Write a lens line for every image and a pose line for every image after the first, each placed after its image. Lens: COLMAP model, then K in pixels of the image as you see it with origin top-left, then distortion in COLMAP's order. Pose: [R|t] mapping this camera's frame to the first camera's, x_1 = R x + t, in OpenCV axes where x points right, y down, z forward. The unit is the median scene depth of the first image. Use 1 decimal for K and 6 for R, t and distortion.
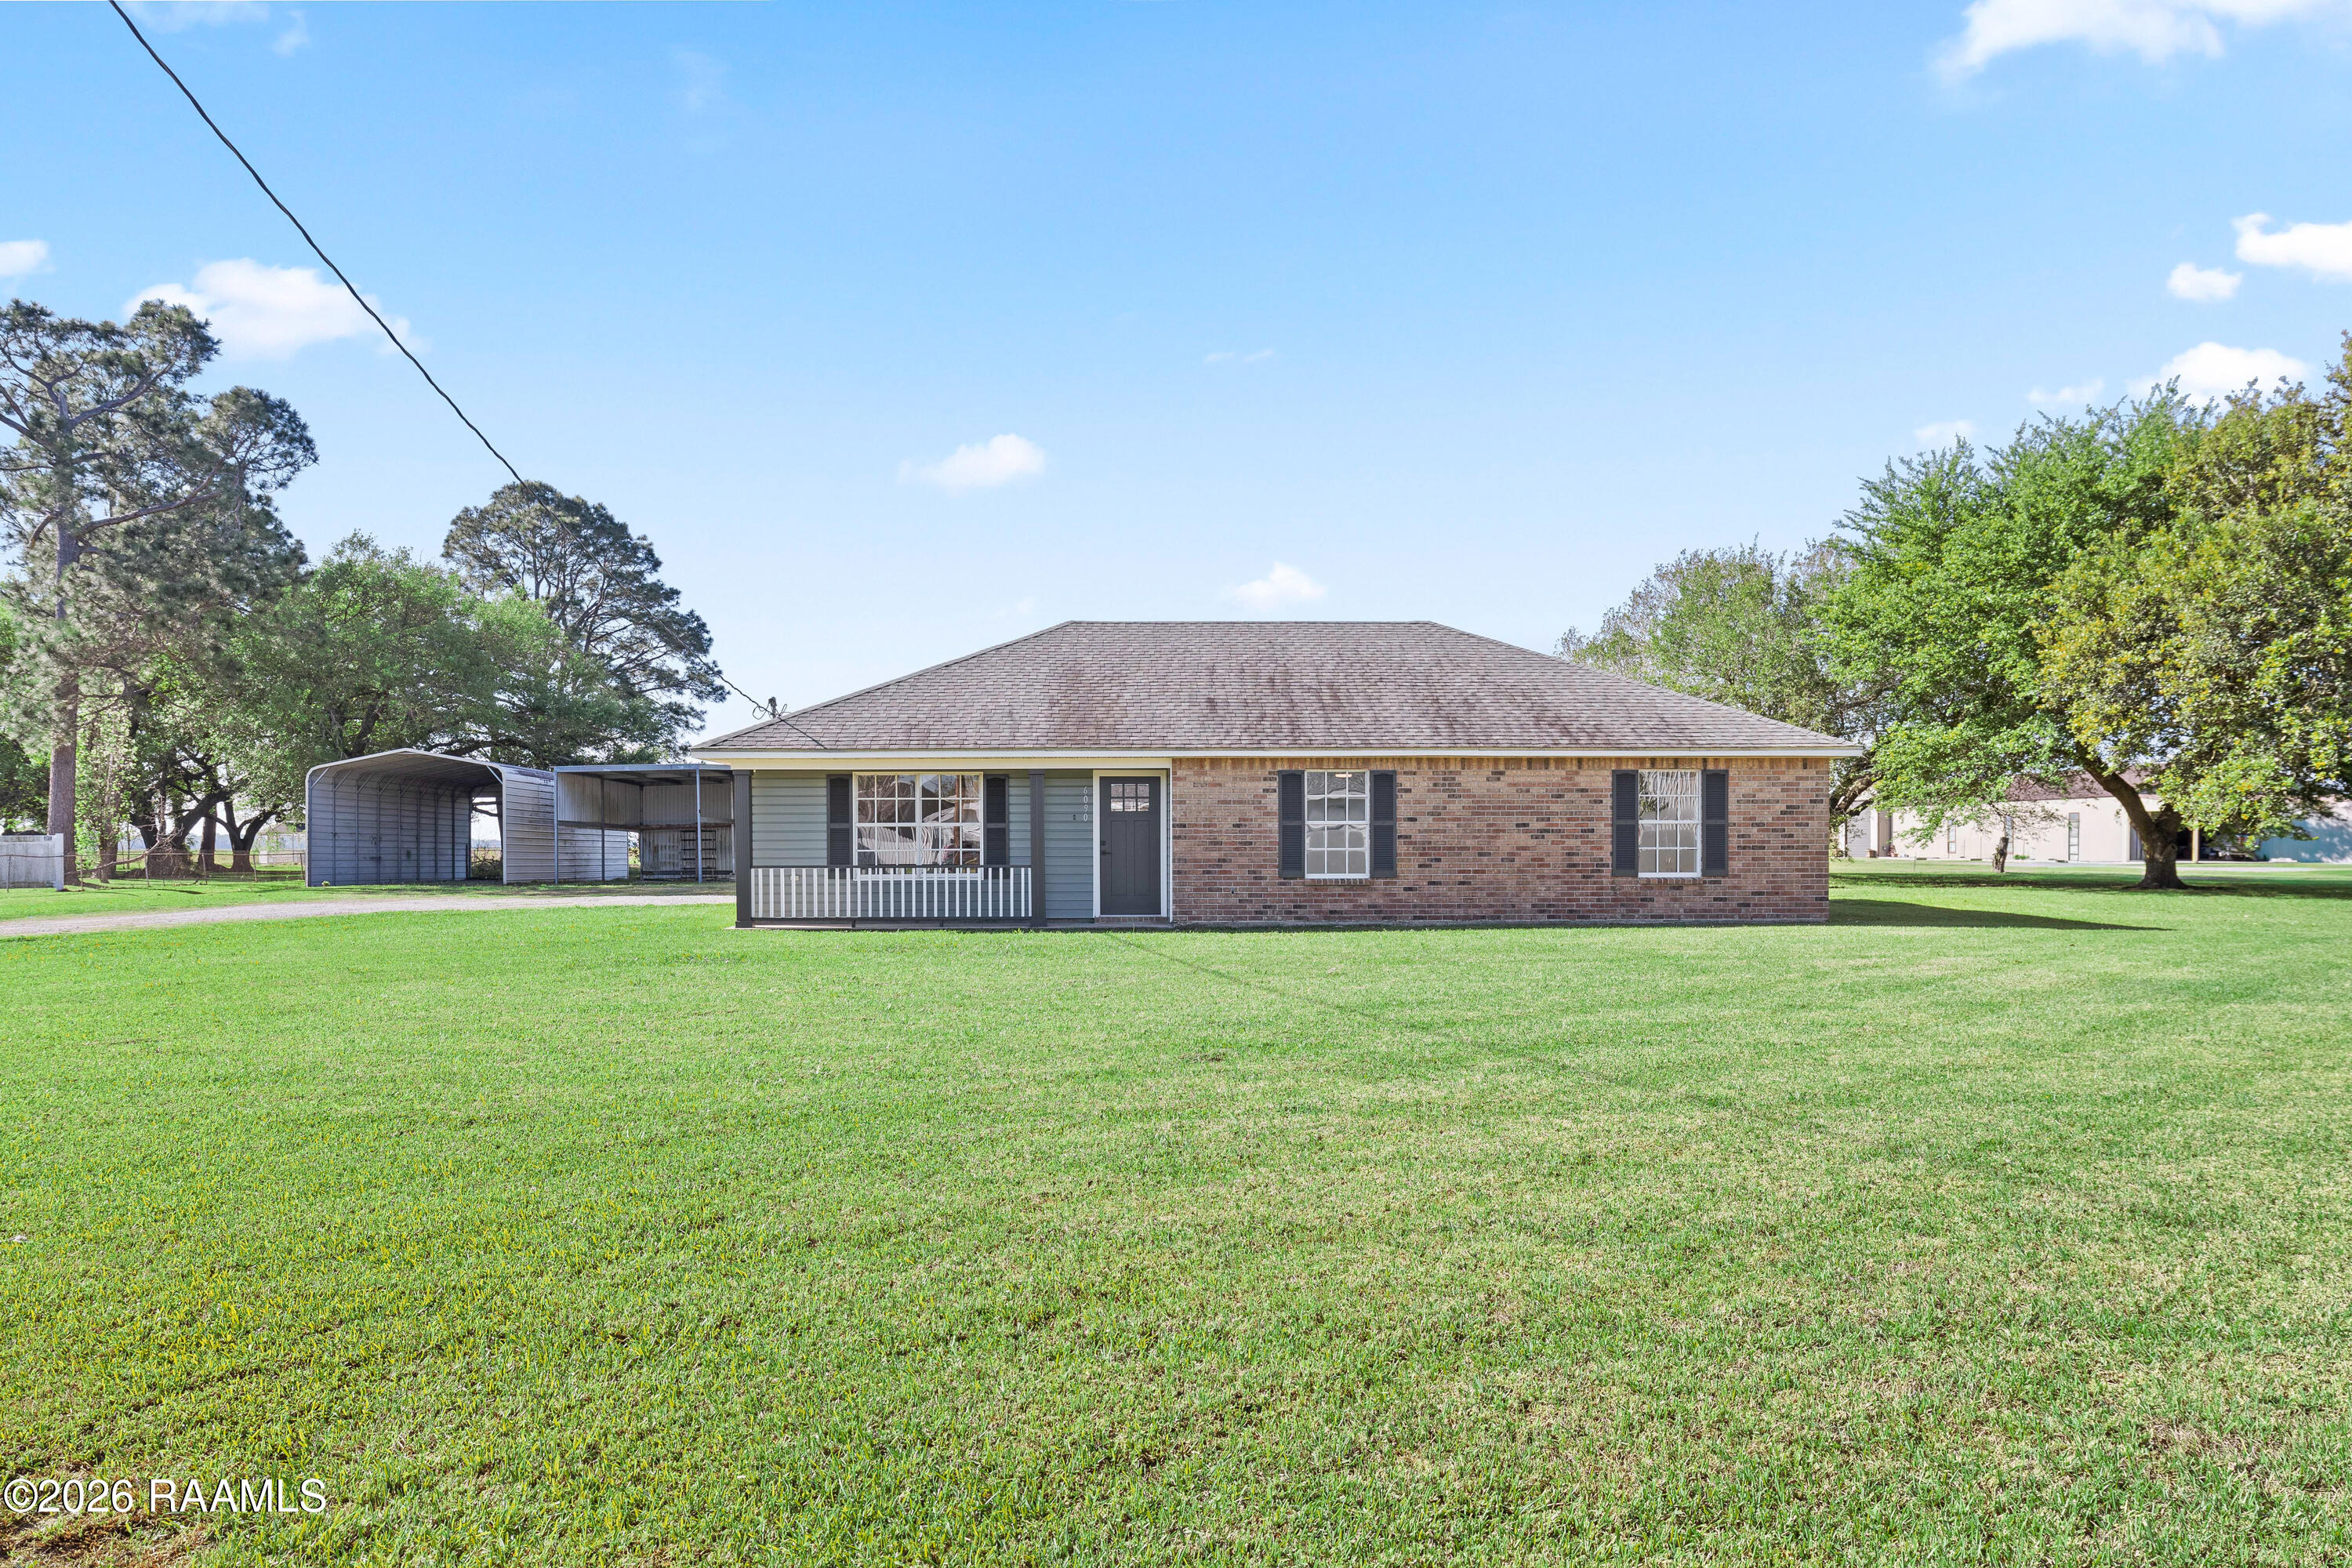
lens RADIAL K [[1442.2, 0, 1155.9], [0, 1442.2, 852.2], [0, 0, 1]] dist [0.006575, -0.001581]
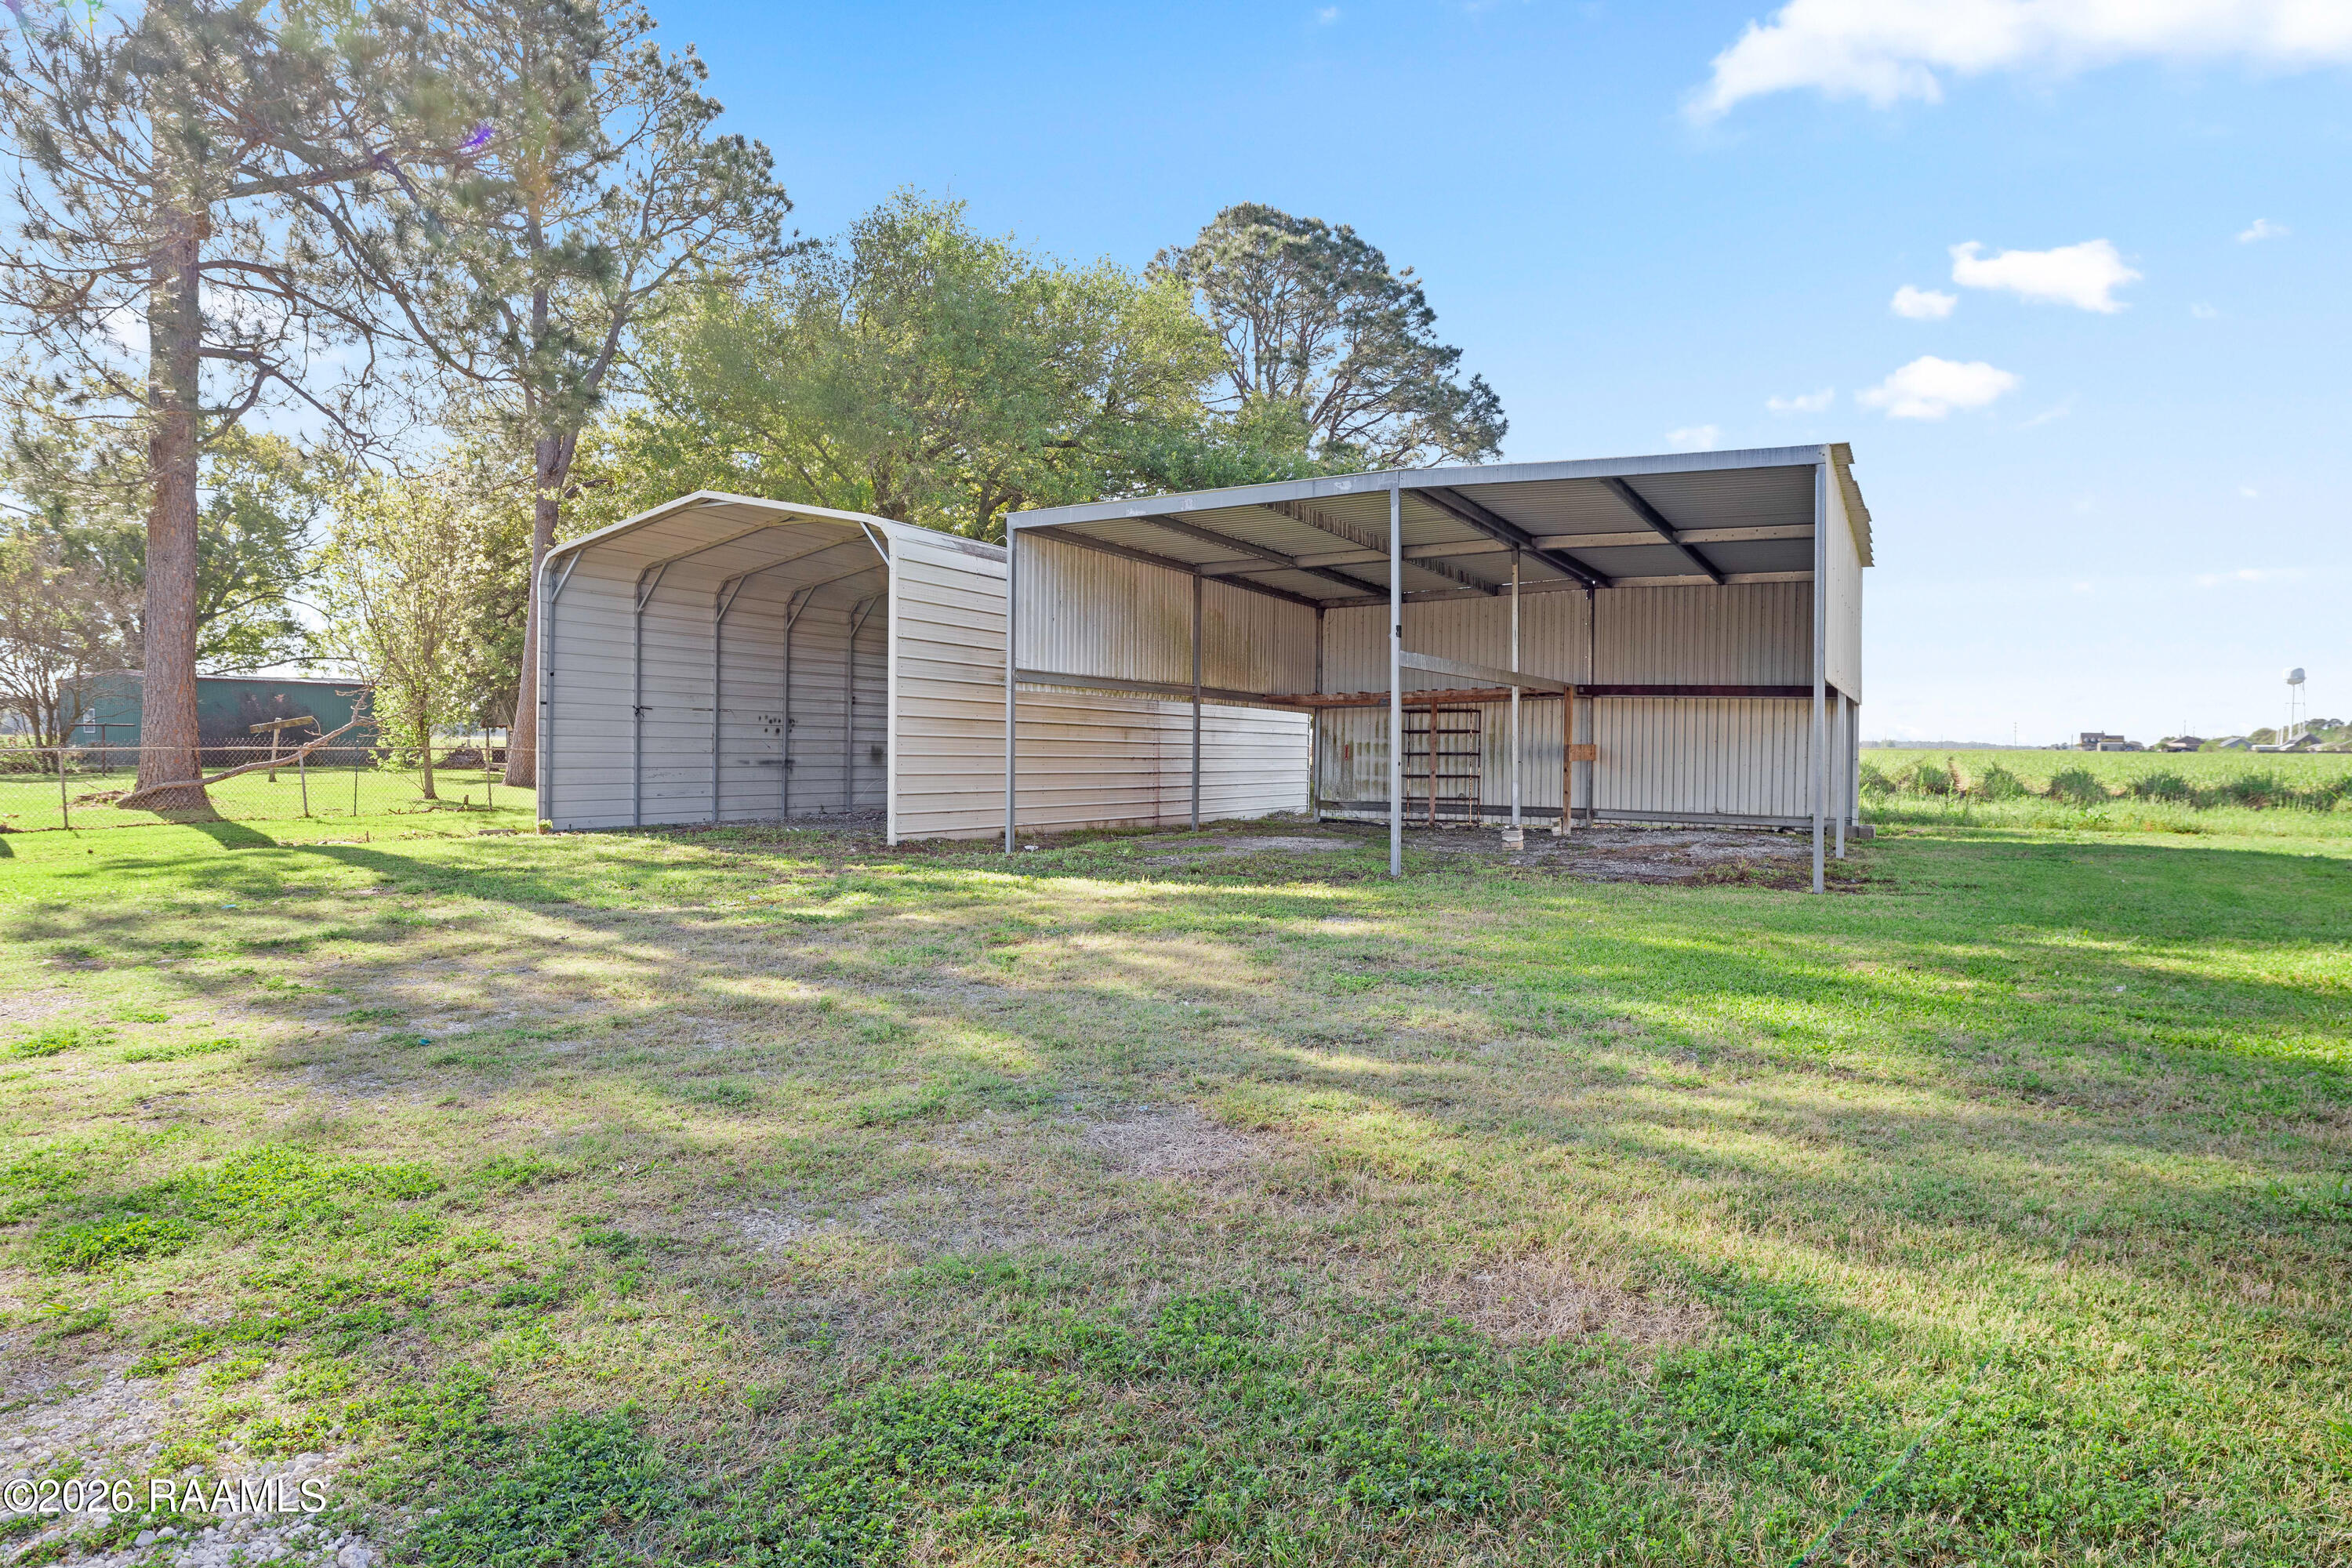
lens RADIAL K [[1442.2, 0, 1187.4], [0, 1442.2, 773.8], [0, 0, 1]] dist [0.006575, -0.001581]
pose [[0.864495, 0.023351, -0.502099, -0.481418], [-0.015430, 0.999682, 0.019925, -0.009464], [0.502405, -0.009478, 0.864581, 1.704352]]
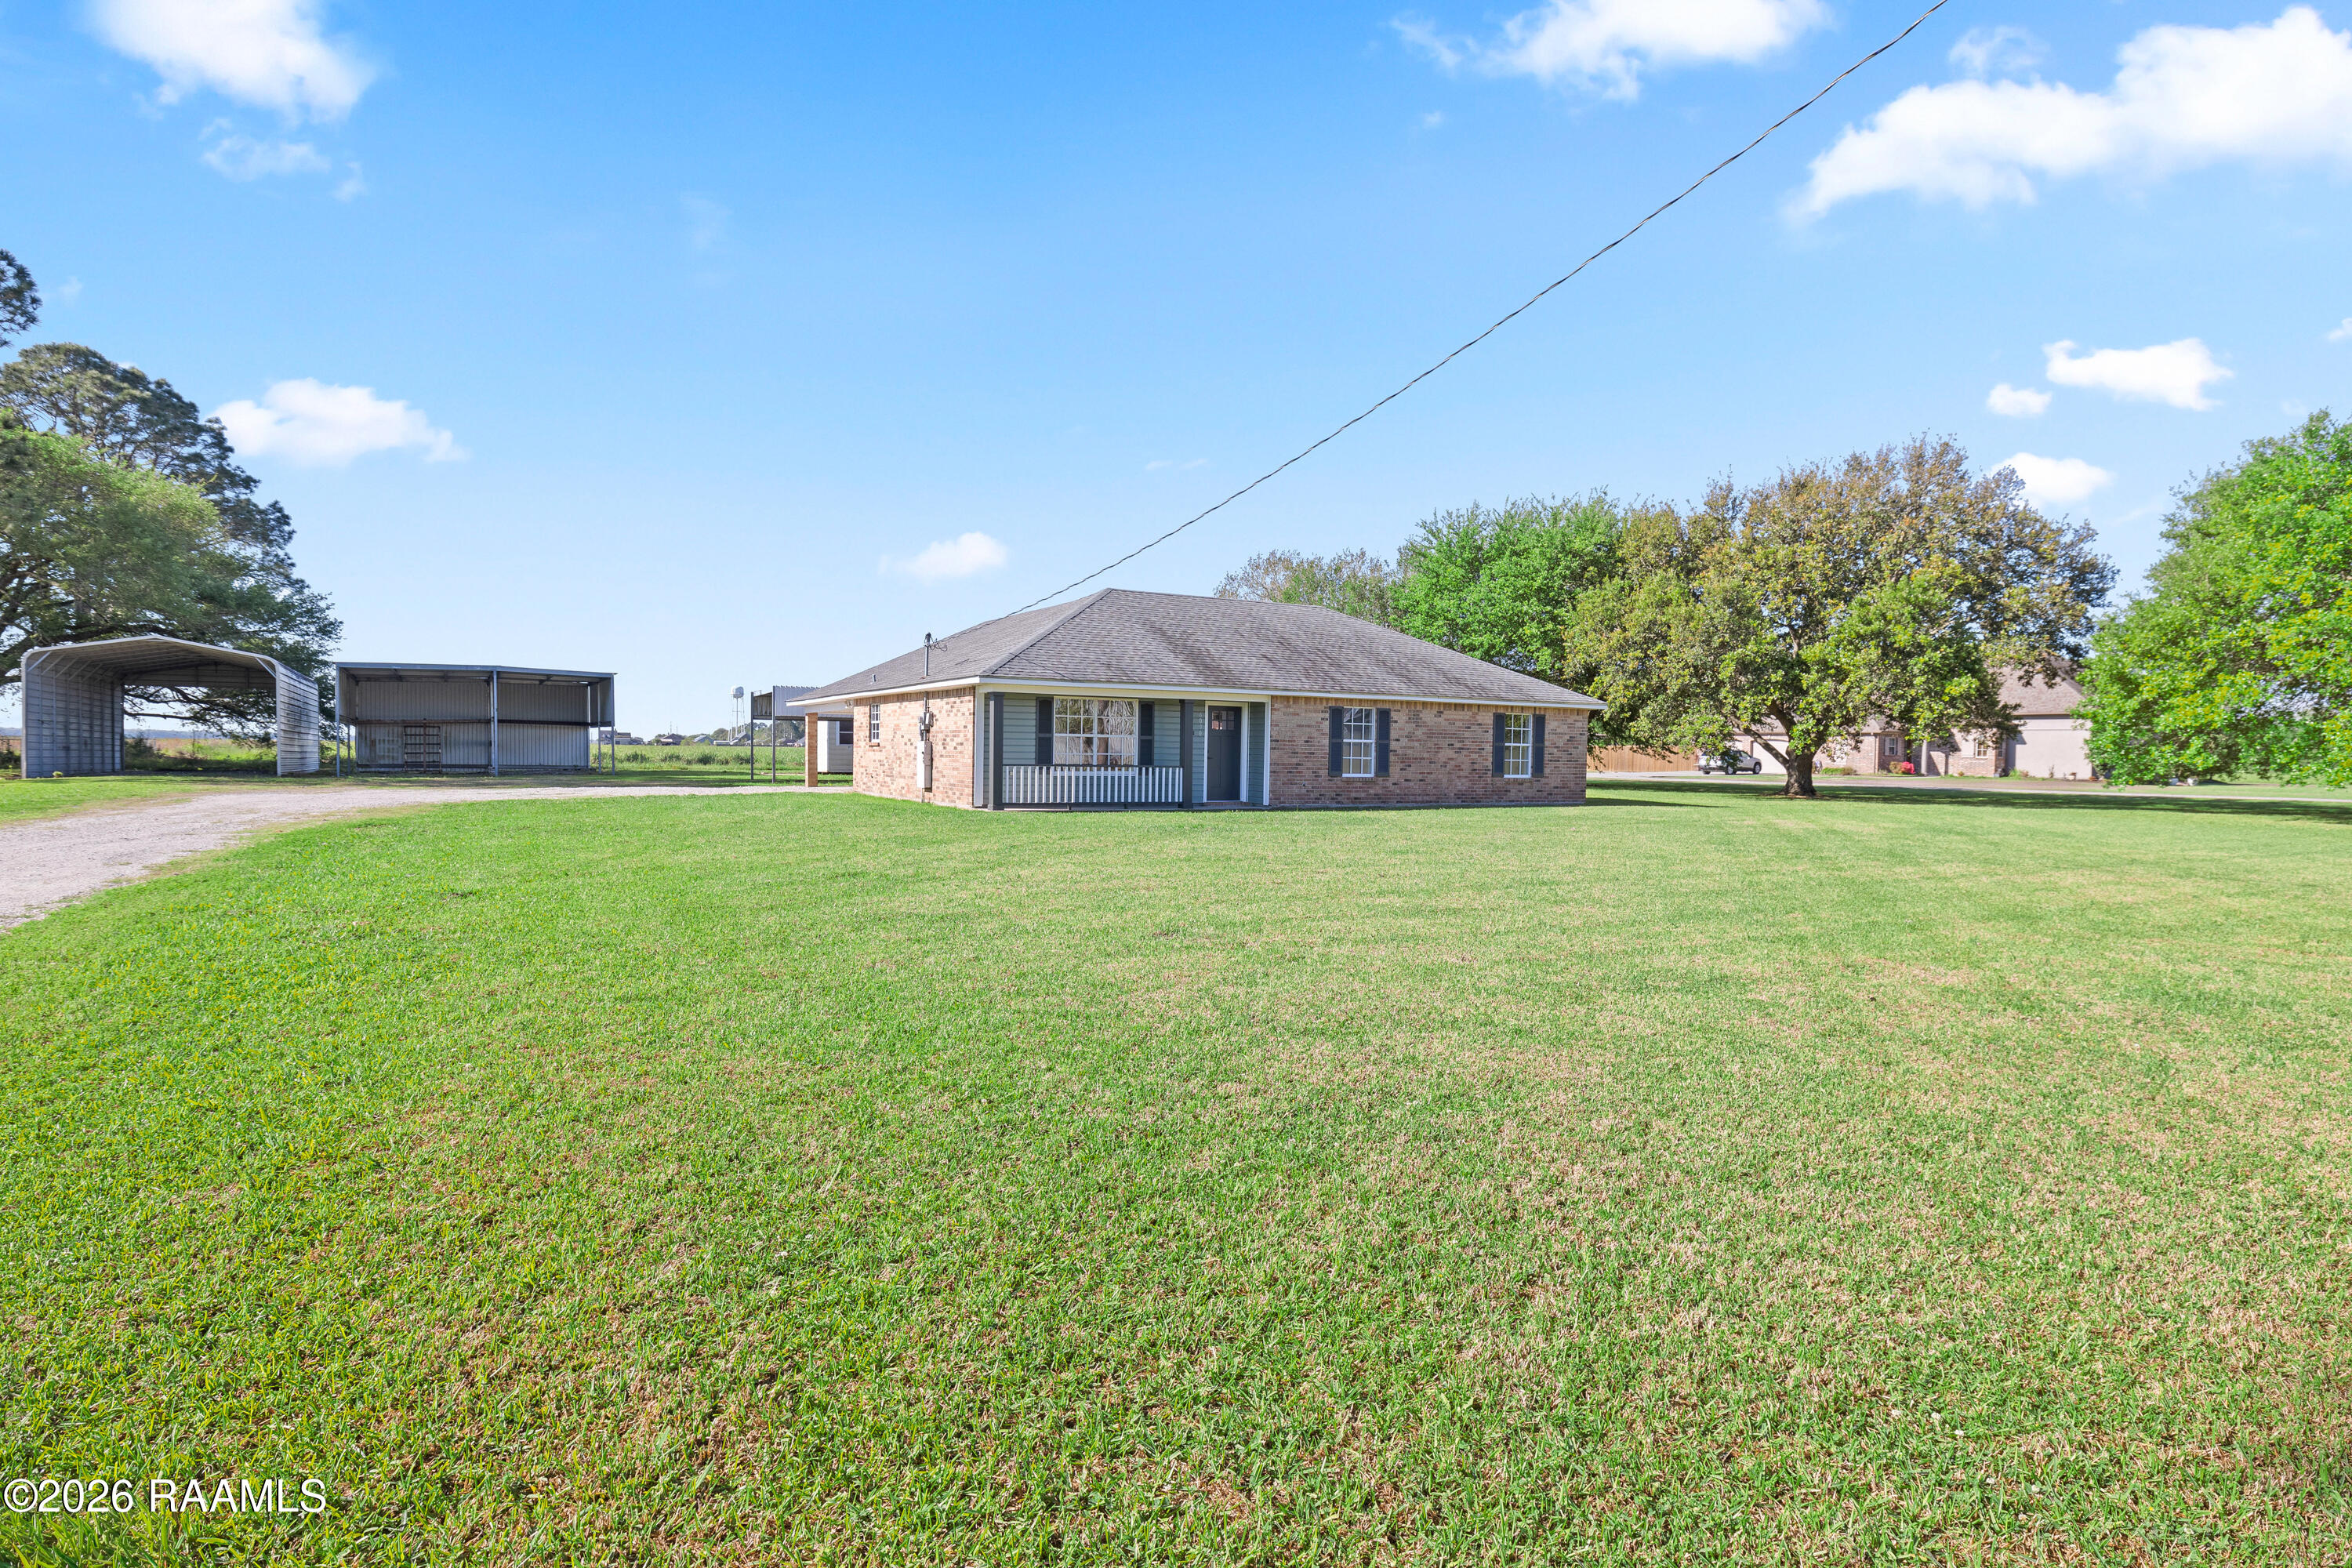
lens RADIAL K [[1206.7, 0, 1153.2], [0, 1206.7, 781.6], [0, 0, 1]] dist [0.000256, -0.000214]
pose [[0.897276, 0.005617, 0.441434, -0.645113], [-0.015495, 0.999704, 0.018775, 0.002282], [-0.441198, -0.023687, 0.897097, -0.072107]]
